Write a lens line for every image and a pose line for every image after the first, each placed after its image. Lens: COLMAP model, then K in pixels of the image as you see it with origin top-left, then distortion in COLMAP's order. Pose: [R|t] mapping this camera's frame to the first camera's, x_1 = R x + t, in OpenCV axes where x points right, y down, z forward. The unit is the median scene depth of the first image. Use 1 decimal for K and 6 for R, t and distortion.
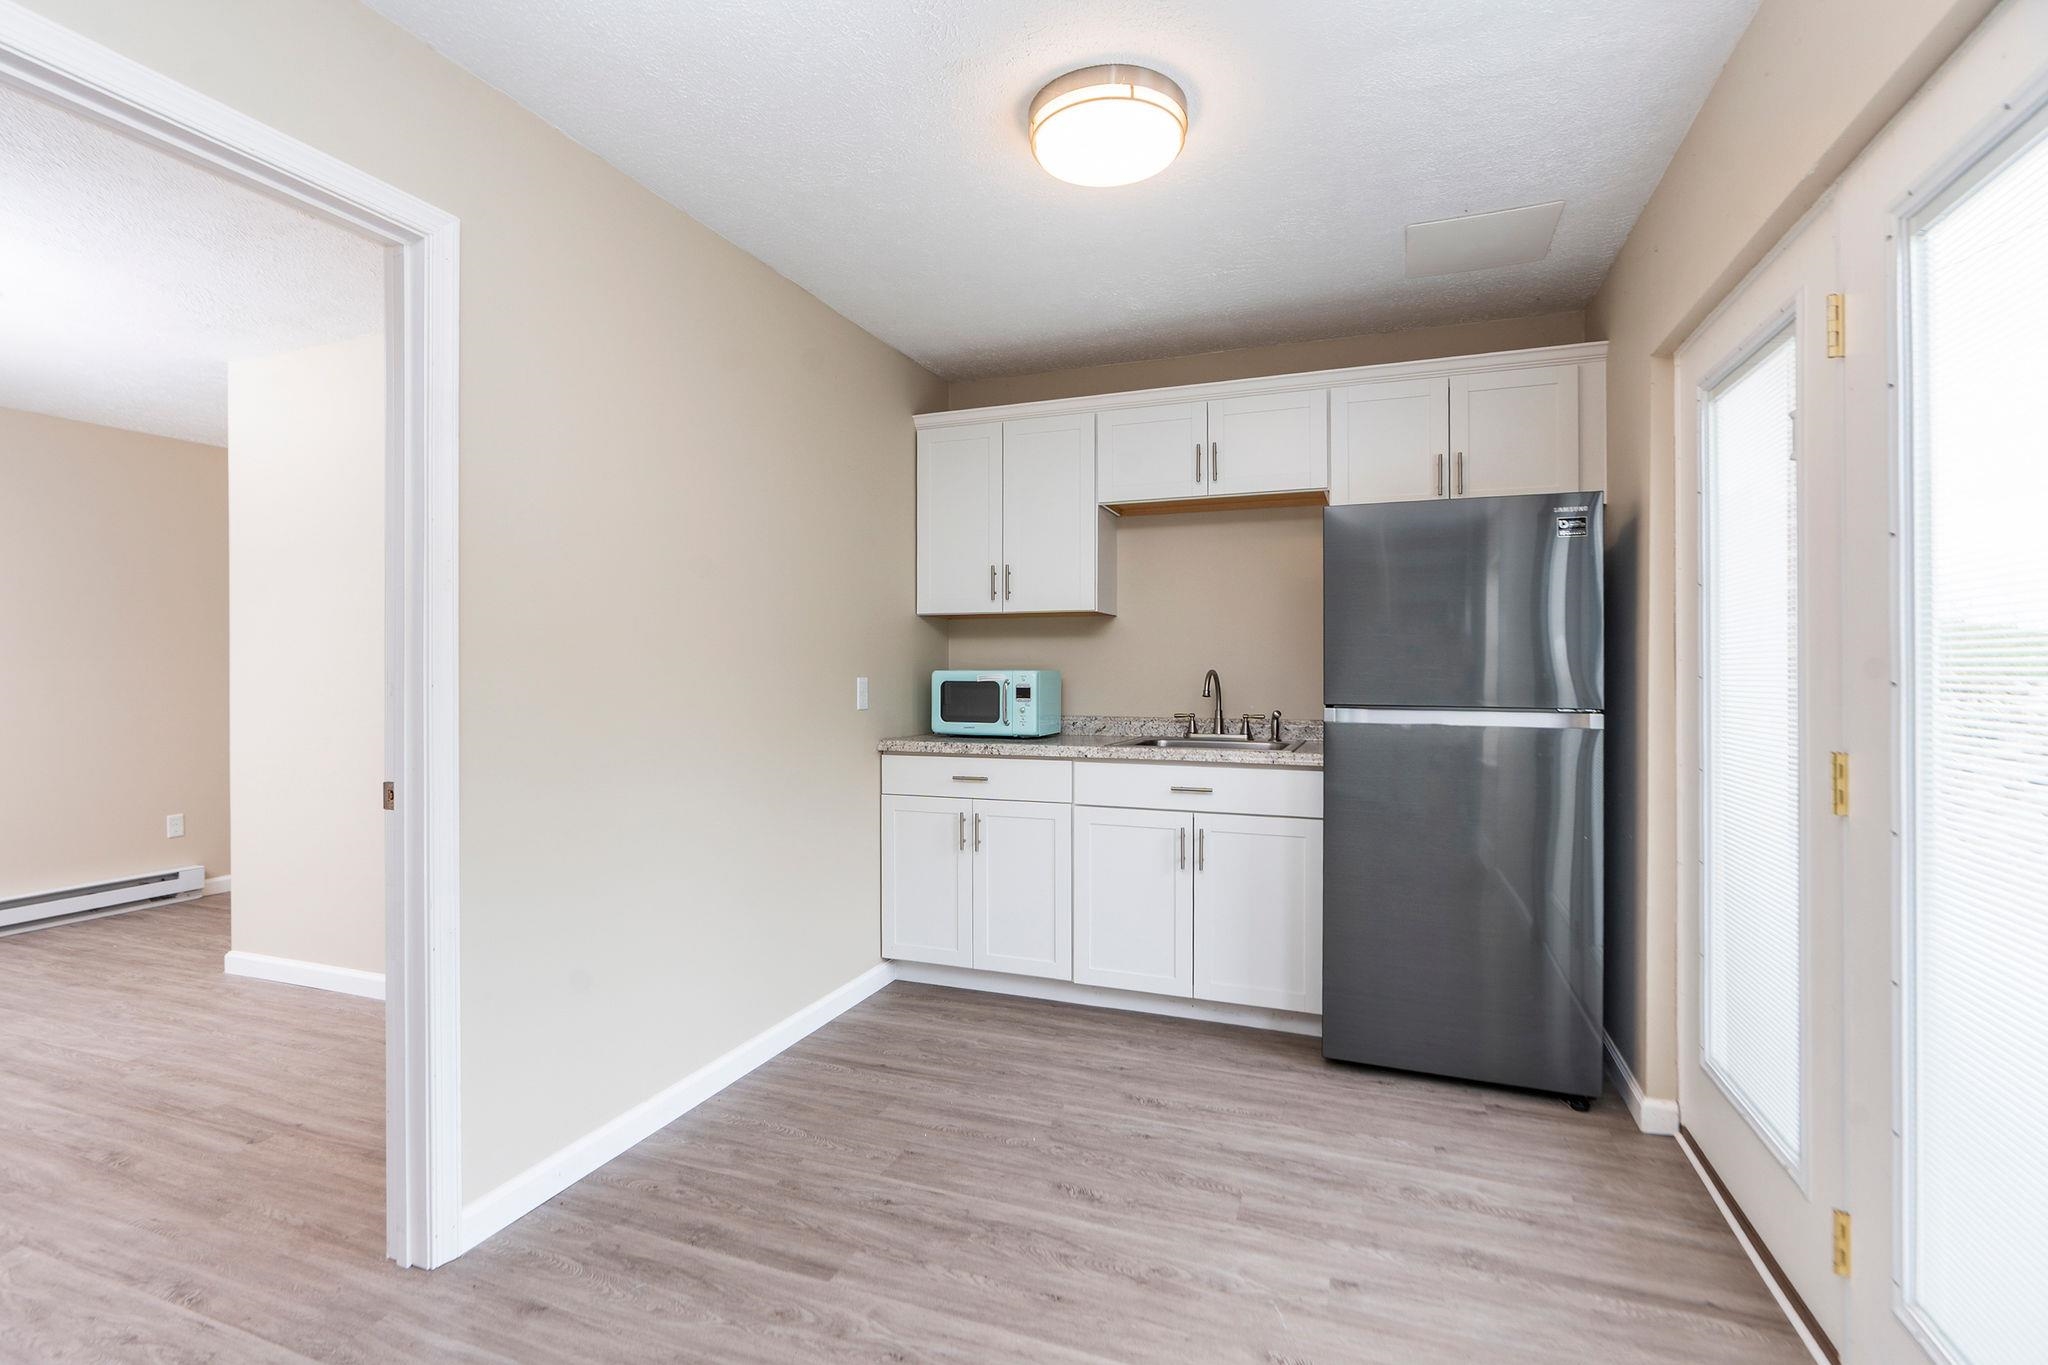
lens RADIAL K [[948.2, 0, 1015.3], [0, 948.2, 662.8], [0, 0, 1]] dist [-0.005540, 0.002354]
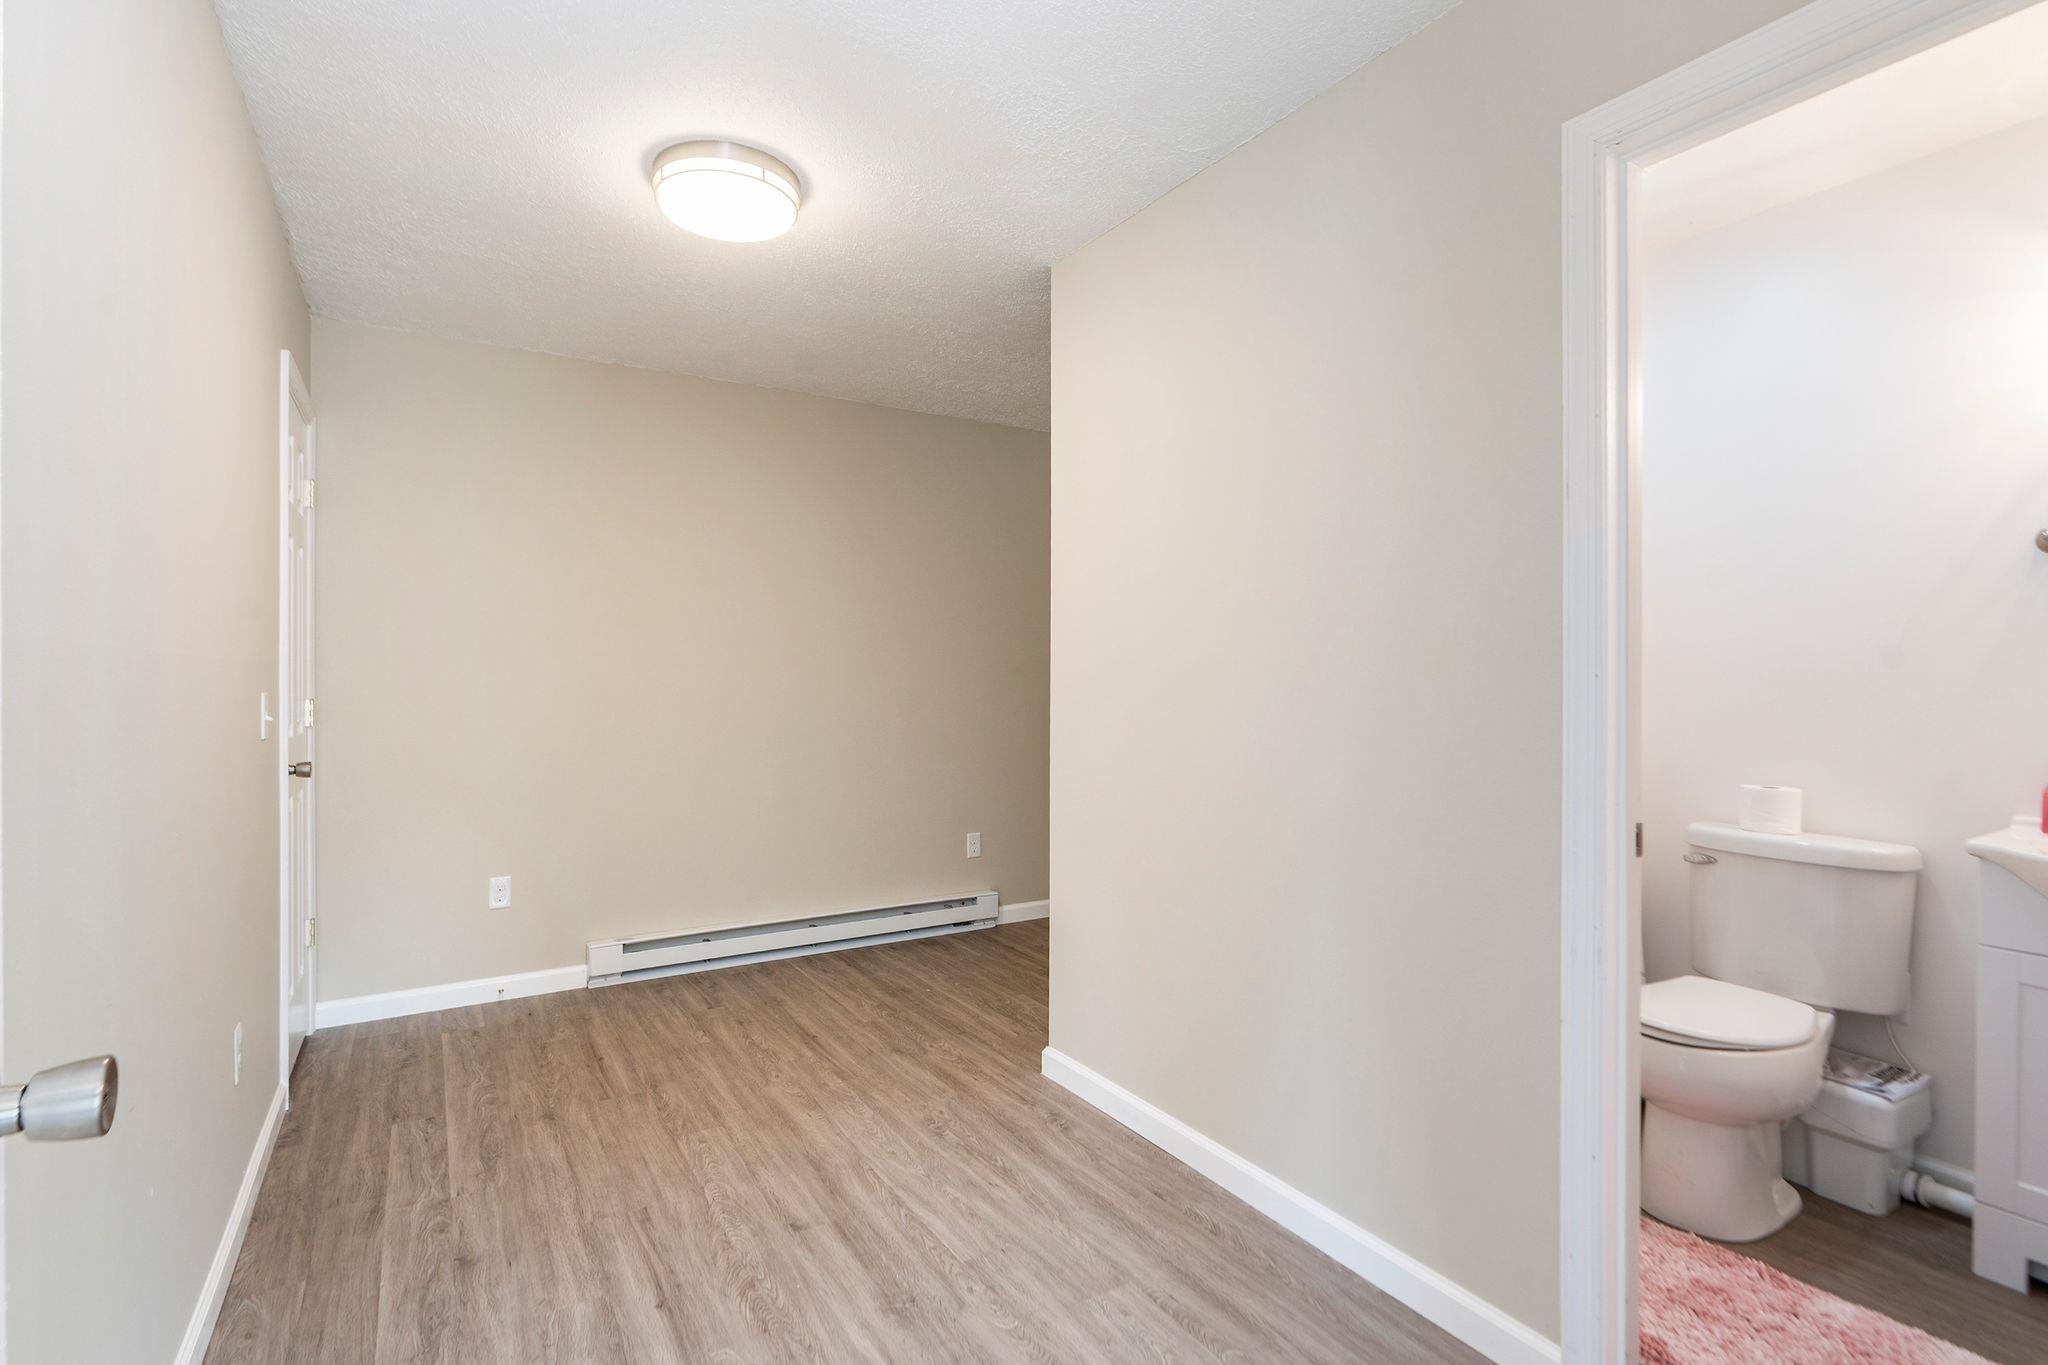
lens RADIAL K [[948.2, 0, 1026.8], [0, 948.2, 679.3], [0, 0, 1]] dist [-0.005540, 0.002354]
pose [[0.806286, 0.012720, -0.591388, -0.443566], [-0.008992, 0.999917, 0.009248, 0.007462], [0.591457, -0.002139, 0.806334, 0.423470]]
